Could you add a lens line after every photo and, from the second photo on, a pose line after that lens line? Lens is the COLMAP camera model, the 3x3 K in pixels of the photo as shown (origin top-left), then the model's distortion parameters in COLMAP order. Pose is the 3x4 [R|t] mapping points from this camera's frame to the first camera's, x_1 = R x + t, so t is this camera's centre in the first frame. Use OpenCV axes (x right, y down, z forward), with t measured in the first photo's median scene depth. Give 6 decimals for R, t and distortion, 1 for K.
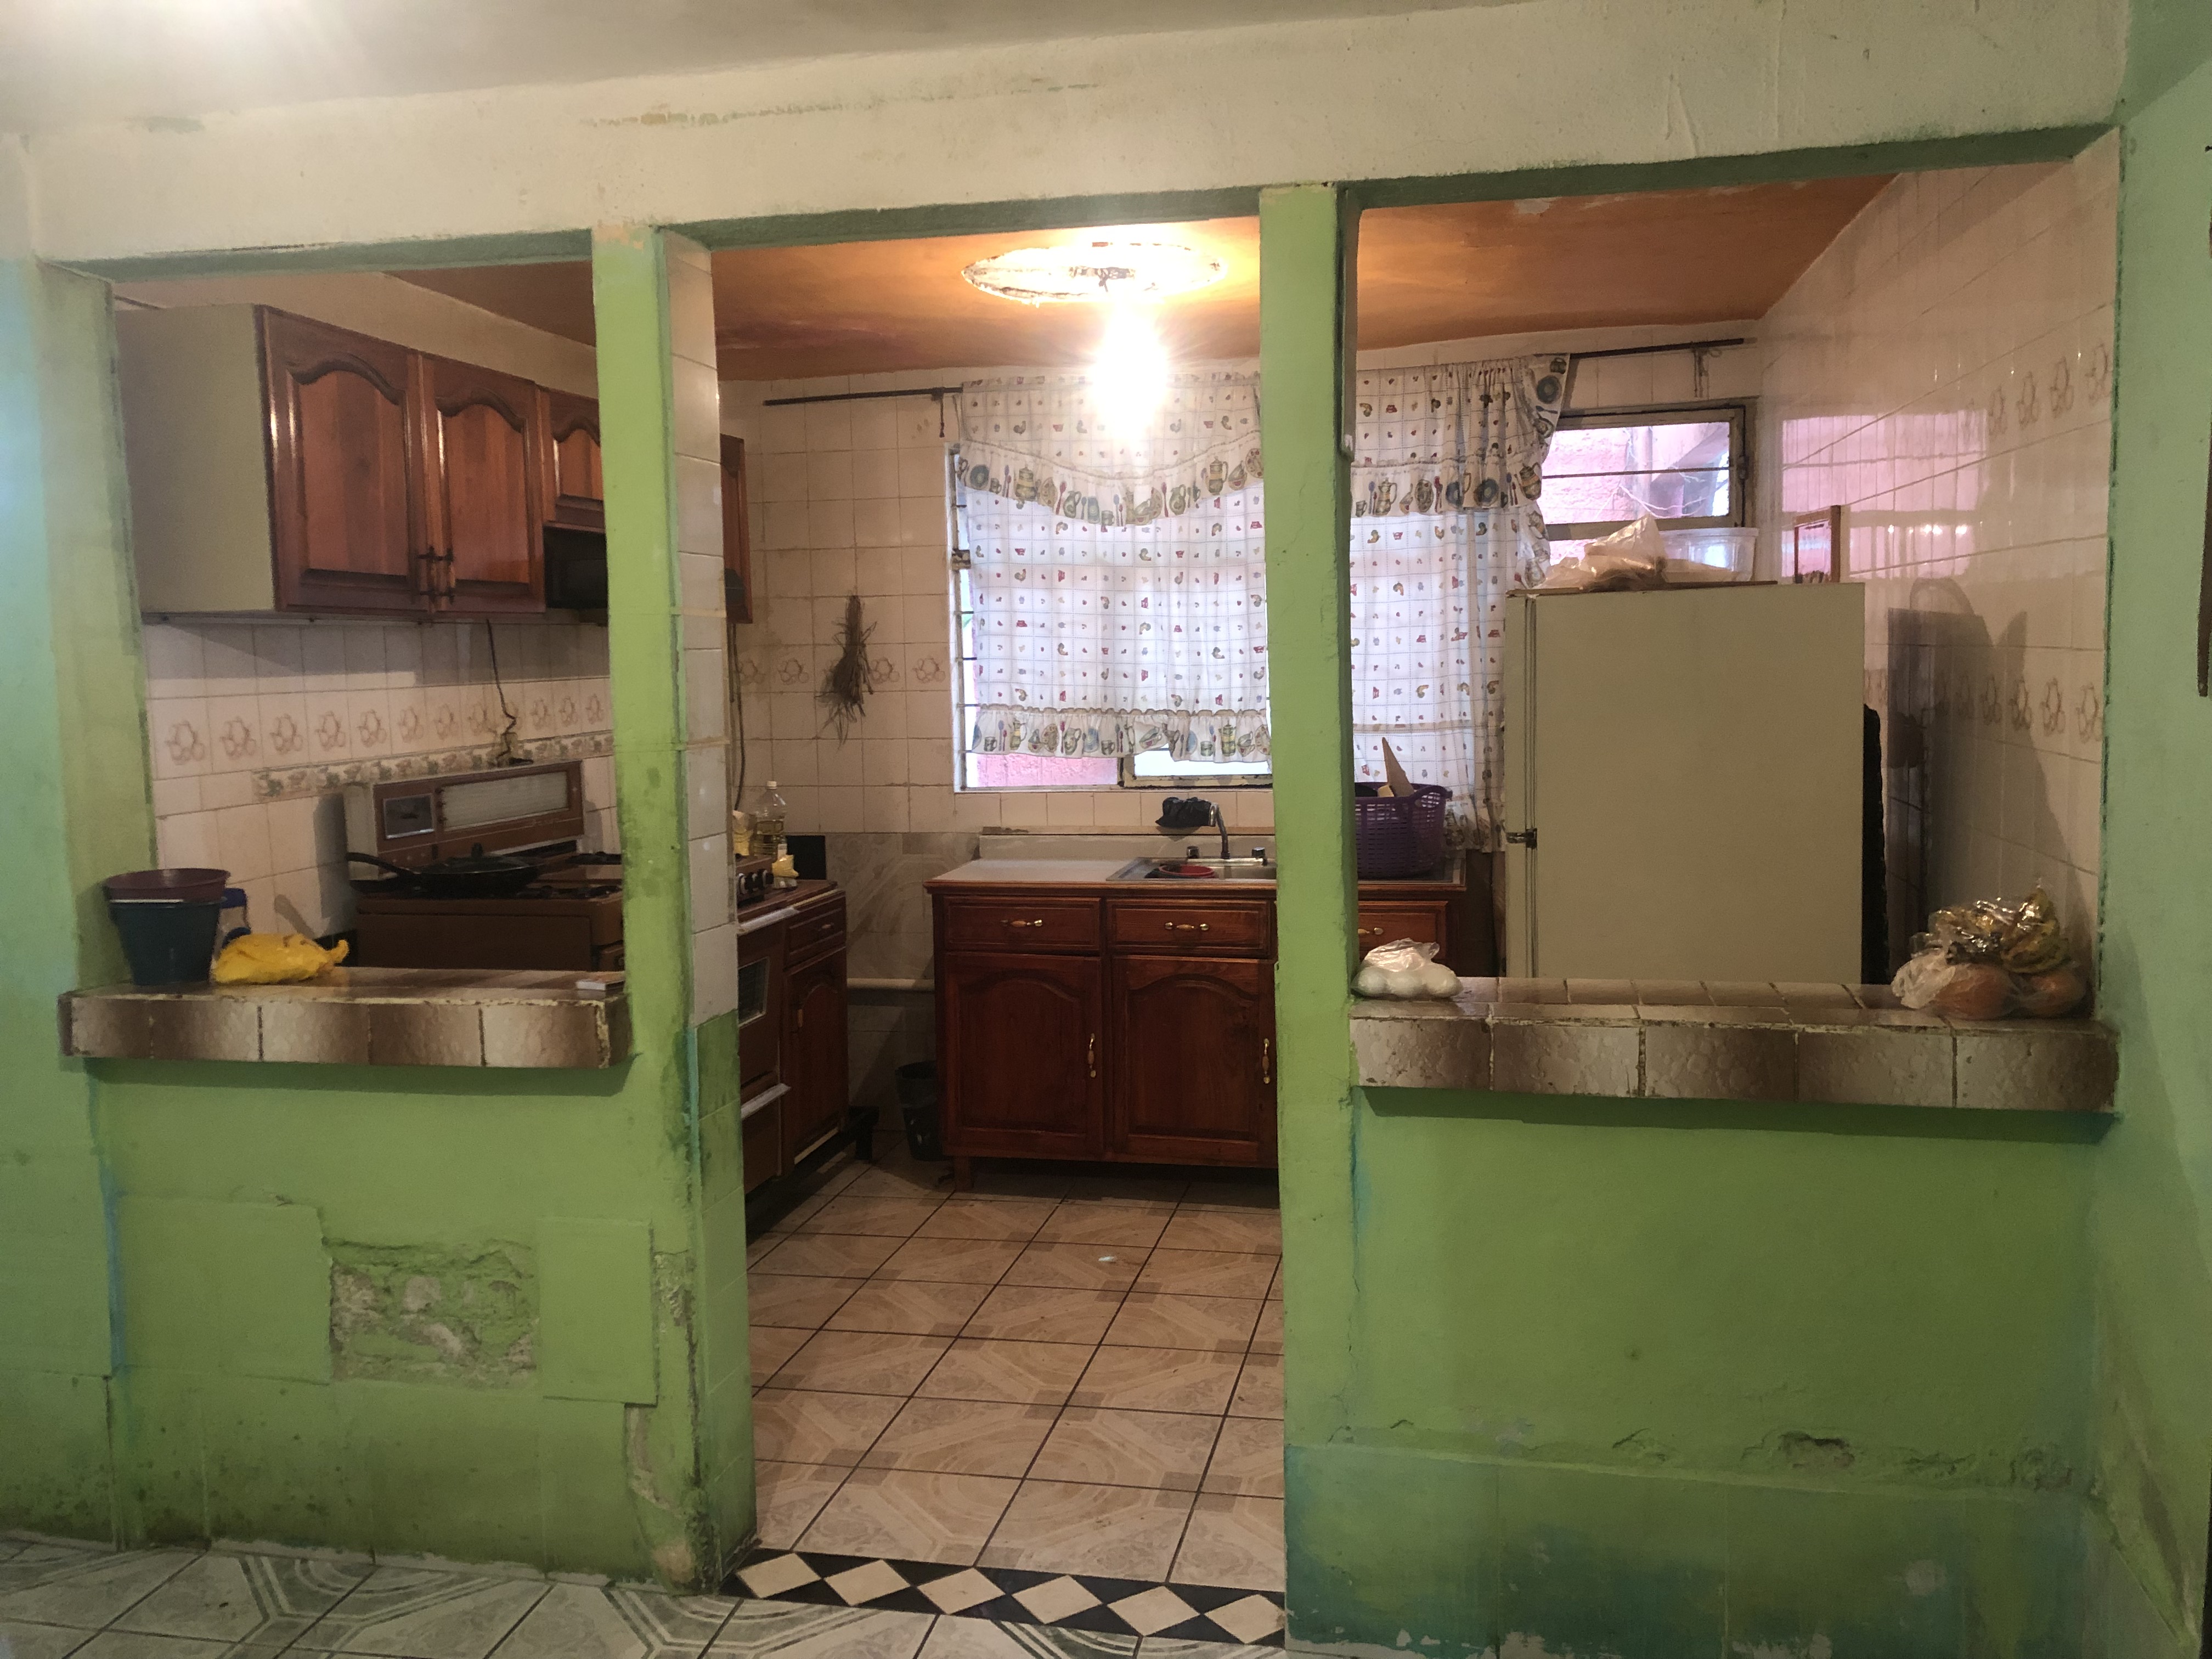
lens RADIAL K [[1789.8, 0, 1082.4], [0, 1789.8, 825.5], [0, 0, 1]] dist [0.058306, -0.081967]
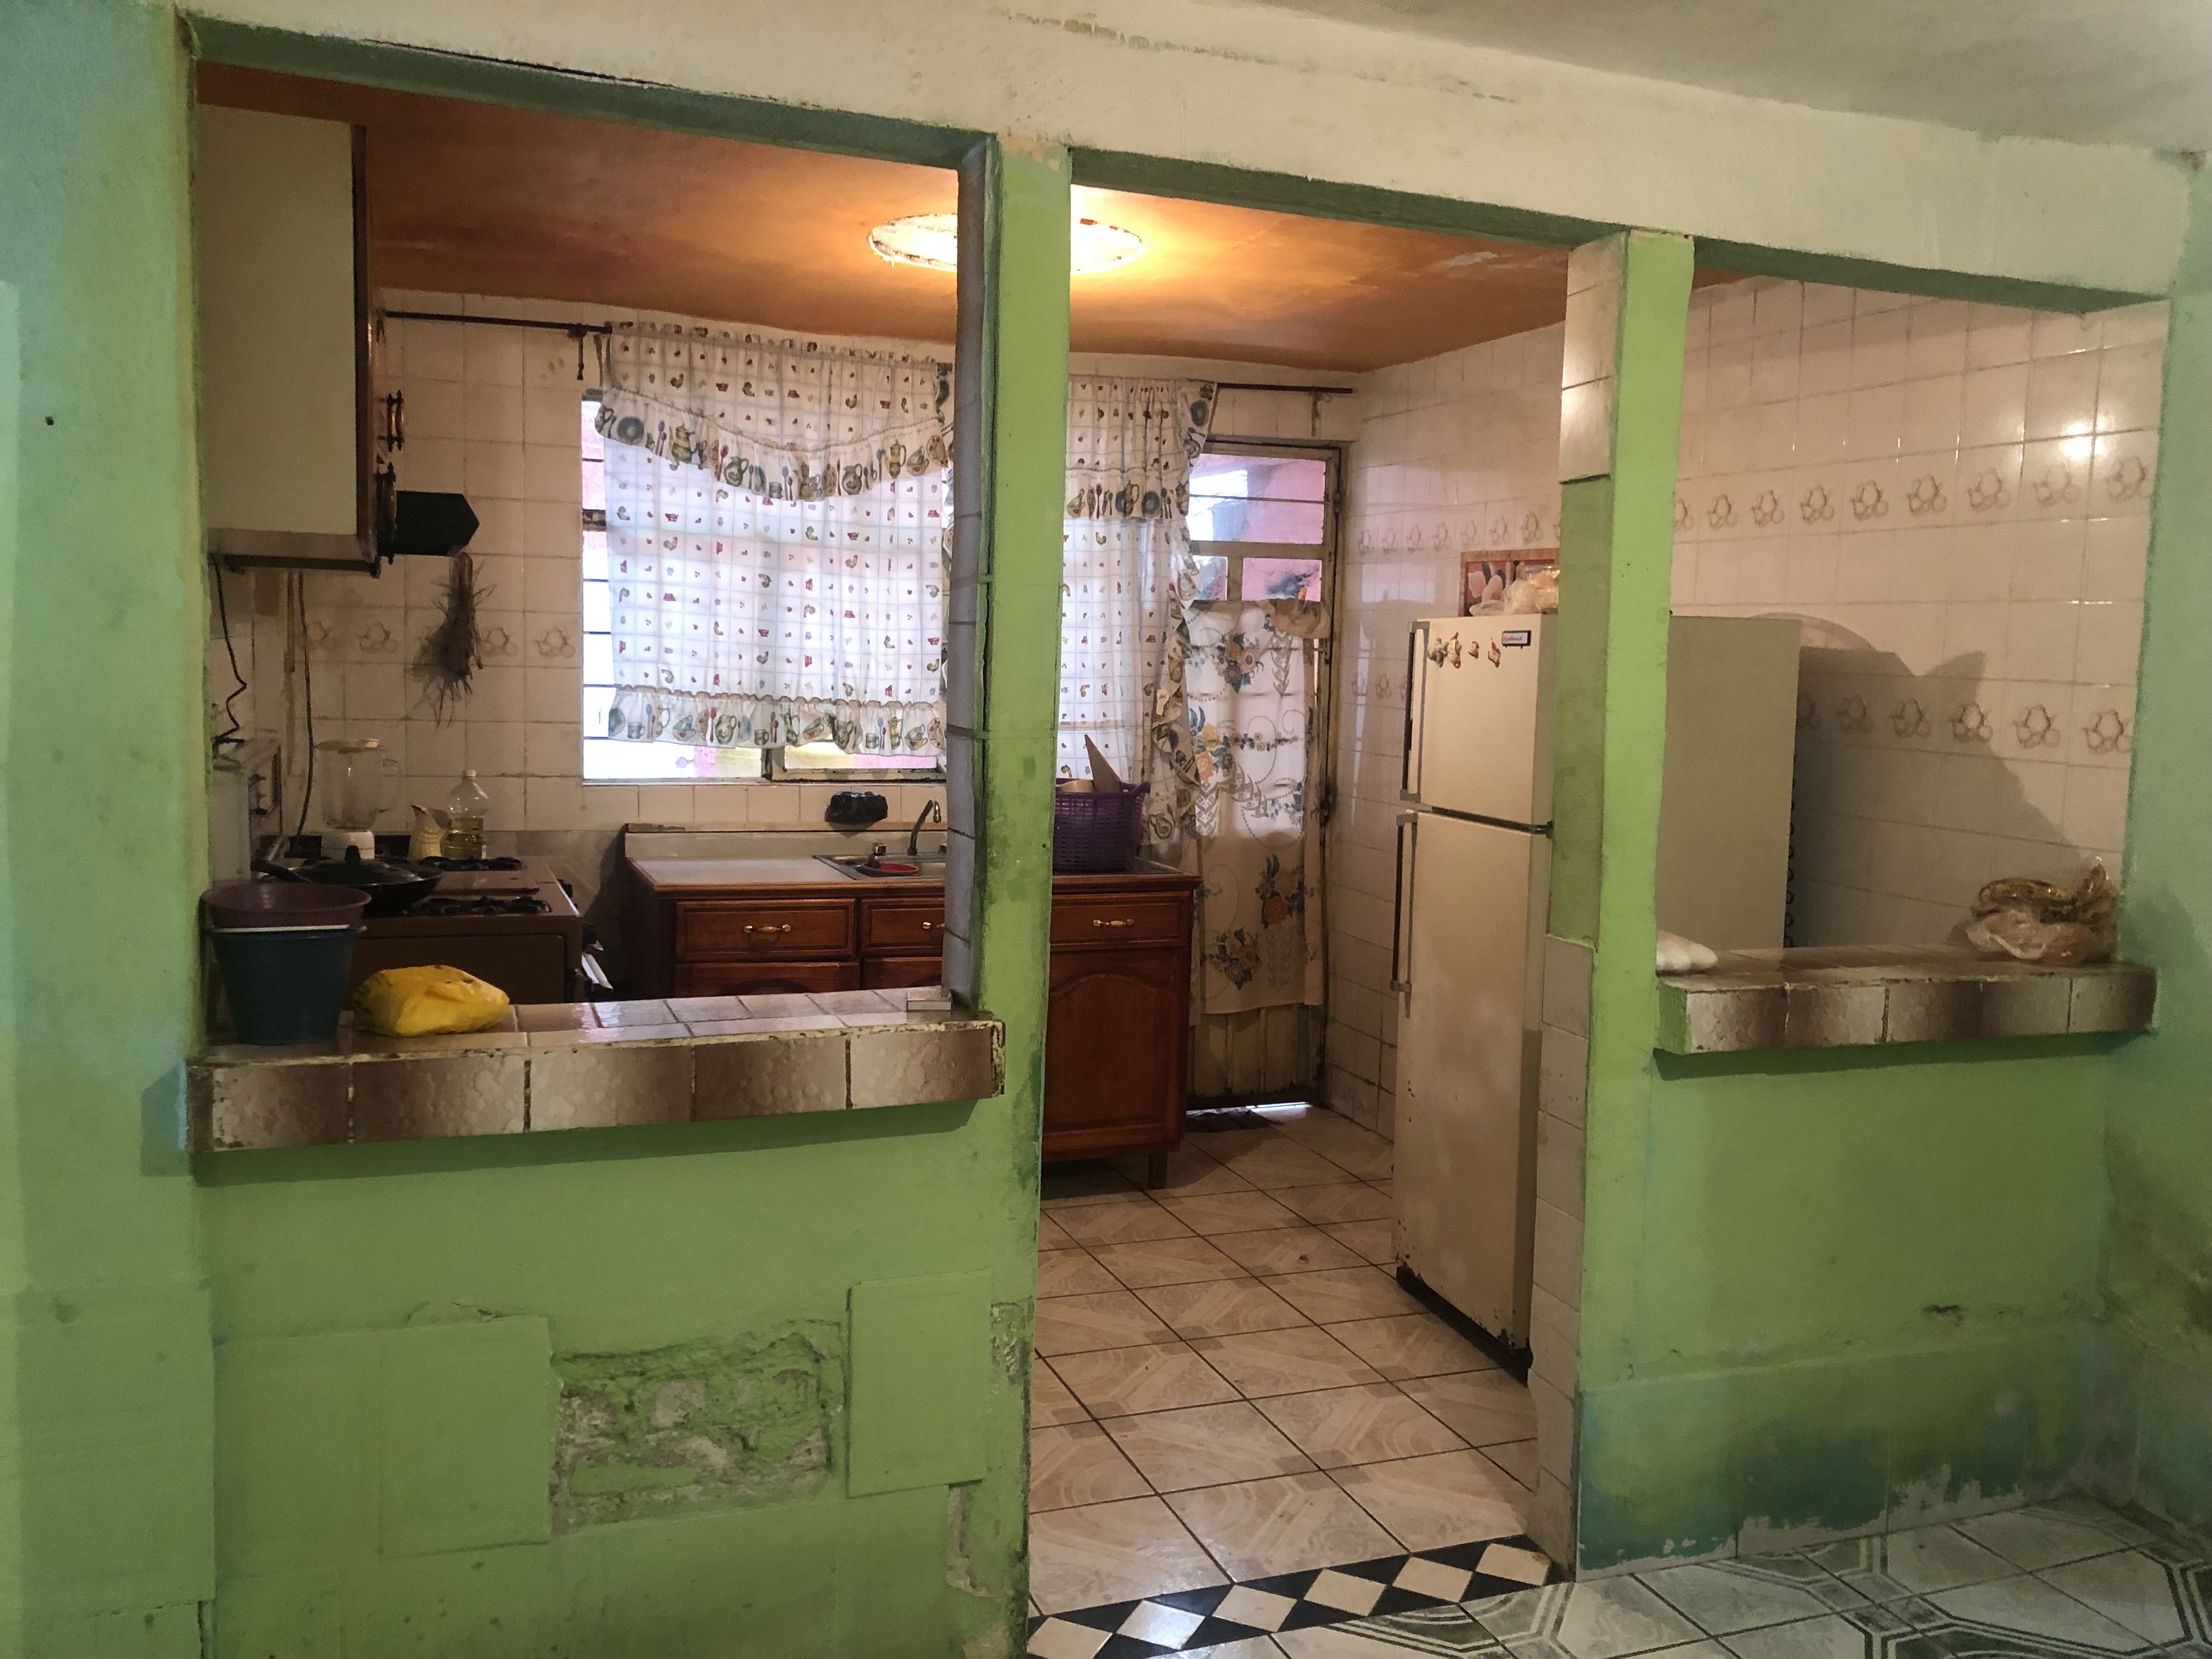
lens RADIAL K [[1789.8, 0, 1160.1], [0, 1789.8, 824.8], [0, 0, 1]] dist [0.058306, -0.081967]
pose [[0.841338, -0.004854, 0.540487, -0.615407], [0.003949, 0.999988, 0.002833, -0.000238], [-0.540495, -0.000249, 0.841347, 0.205264]]
